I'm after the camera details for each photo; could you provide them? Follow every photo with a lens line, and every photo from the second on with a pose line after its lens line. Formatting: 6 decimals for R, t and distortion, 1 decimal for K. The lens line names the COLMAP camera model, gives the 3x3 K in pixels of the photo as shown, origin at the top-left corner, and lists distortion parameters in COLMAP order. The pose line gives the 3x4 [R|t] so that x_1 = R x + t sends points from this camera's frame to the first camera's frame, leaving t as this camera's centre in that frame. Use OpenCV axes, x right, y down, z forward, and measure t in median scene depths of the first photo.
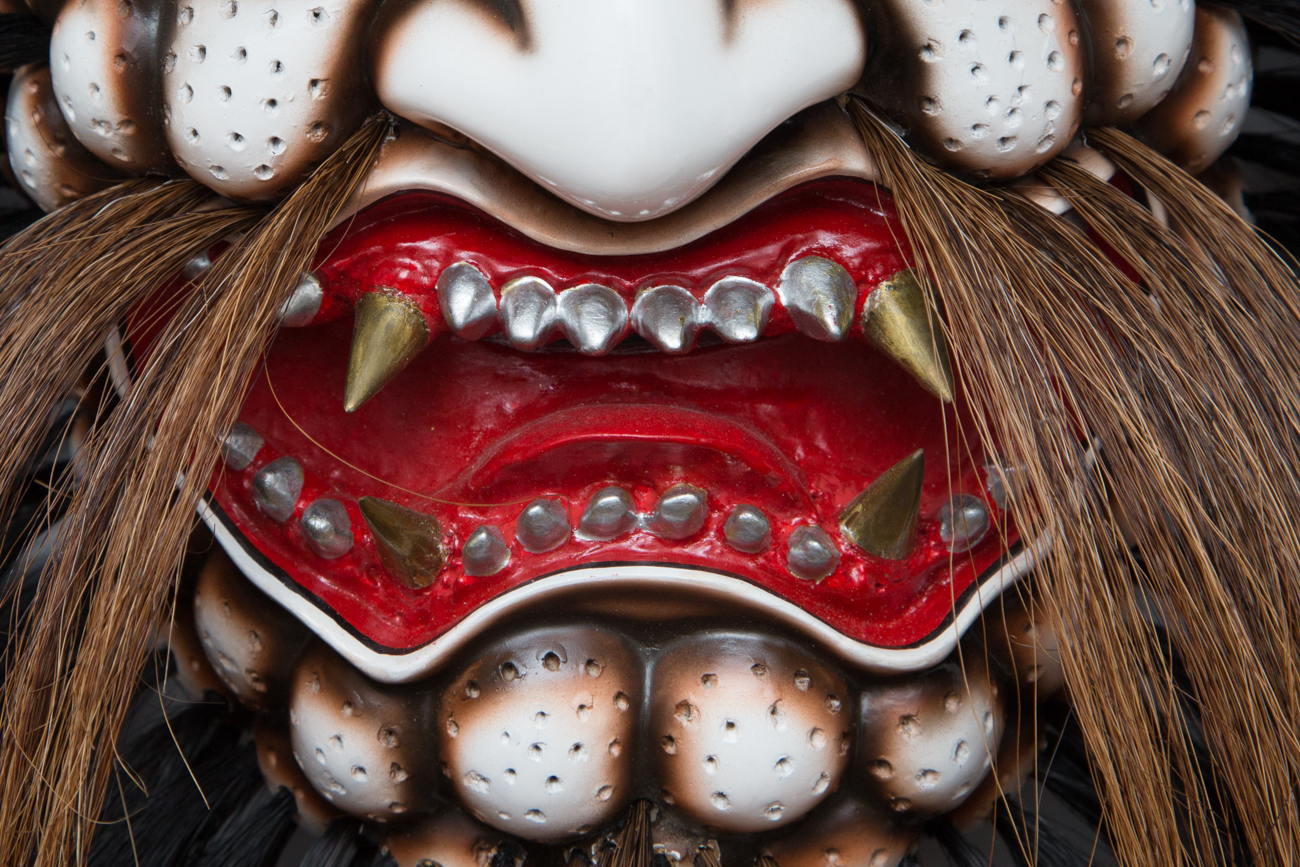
lens RADIAL K [[3882.5, 0, 642.6], [0, 3882.5, 439.3], [0, 0, 1]] dist [0.257915, 0.000000]
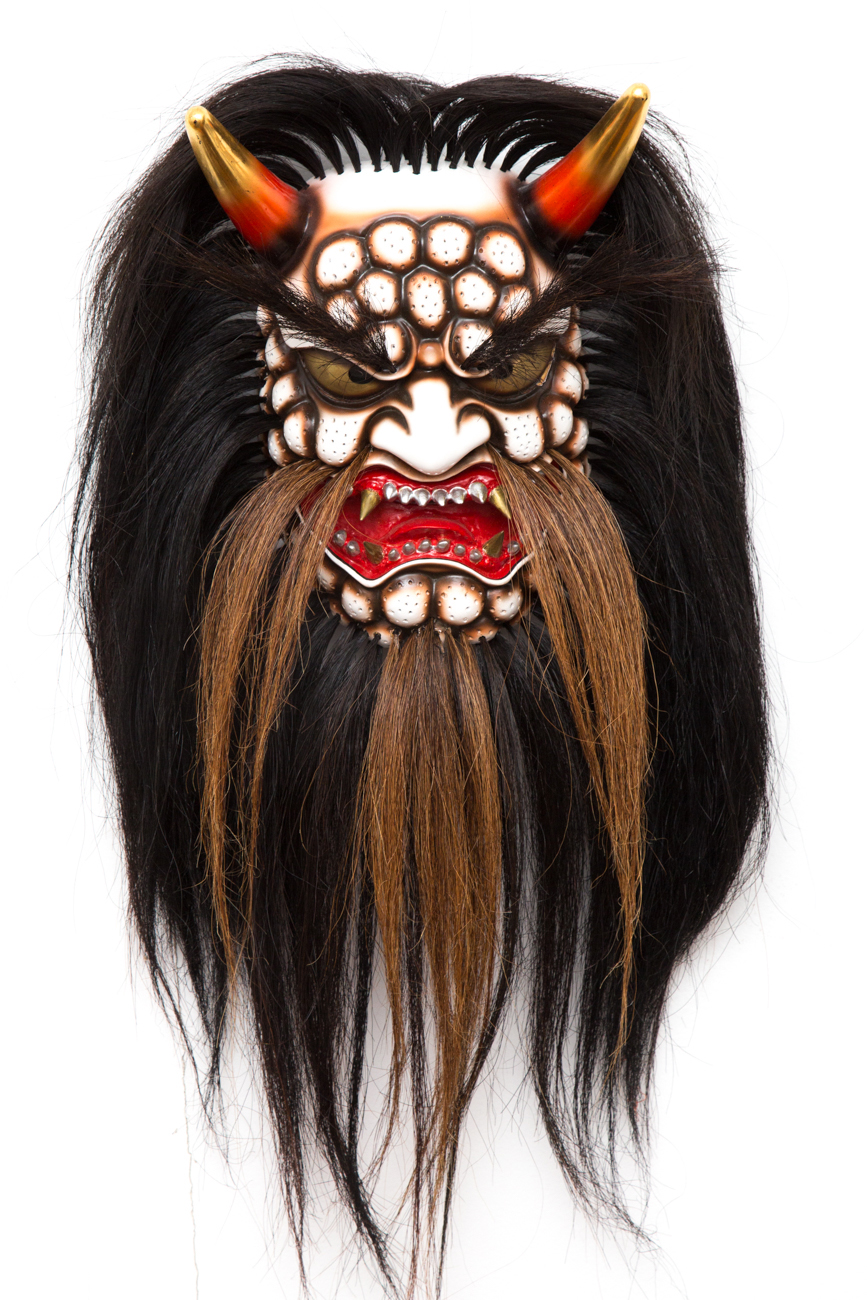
lens RADIAL K [[3882.5, 0, 442.5], [0, 3882.5, 649.9], [0, 0, 1]] dist [0.257915, 0.000000]
pose [[0.997648, 0.005858, 0.068296, -0.262928], [-0.012240, 0.995553, 0.093401, -0.247540], [-0.067445, -0.094017, 0.993283, -2.977036]]
